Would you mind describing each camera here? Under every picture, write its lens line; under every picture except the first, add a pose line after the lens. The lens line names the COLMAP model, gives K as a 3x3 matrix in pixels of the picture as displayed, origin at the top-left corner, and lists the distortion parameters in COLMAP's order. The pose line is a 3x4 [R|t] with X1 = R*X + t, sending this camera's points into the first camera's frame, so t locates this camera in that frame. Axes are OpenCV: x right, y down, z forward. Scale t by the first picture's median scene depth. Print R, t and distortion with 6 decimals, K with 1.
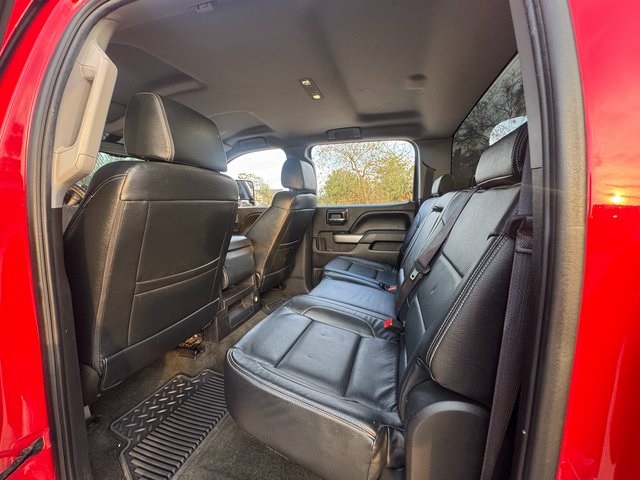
lens RADIAL K [[258.4, 0, 317.9], [0, 258.4, 239.4], [0, 0, 1]] dist [-0.003156, -0.000007]
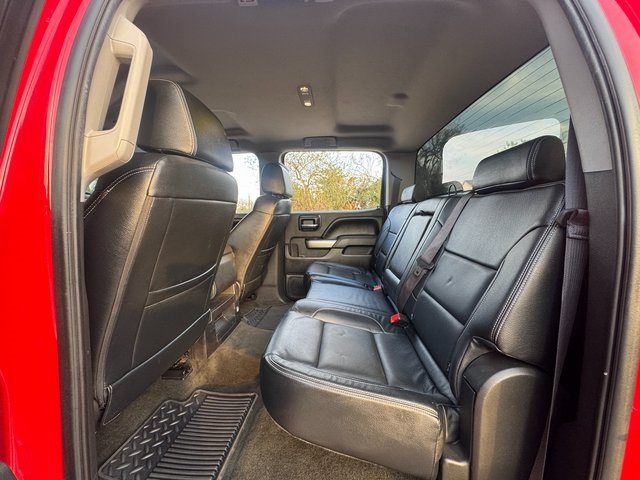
lens RADIAL K [[258.4, 0, 322.3], [0, 258.4, 239.1], [0, 0, 1]] dist [-0.003156, -0.000007]
pose [[0.973606, -0.016174, 0.227661, -0.217459], [0.024135, 0.999189, -0.032228, 0.020239], [-0.226955, 0.036872, 0.973207, 0.010508]]
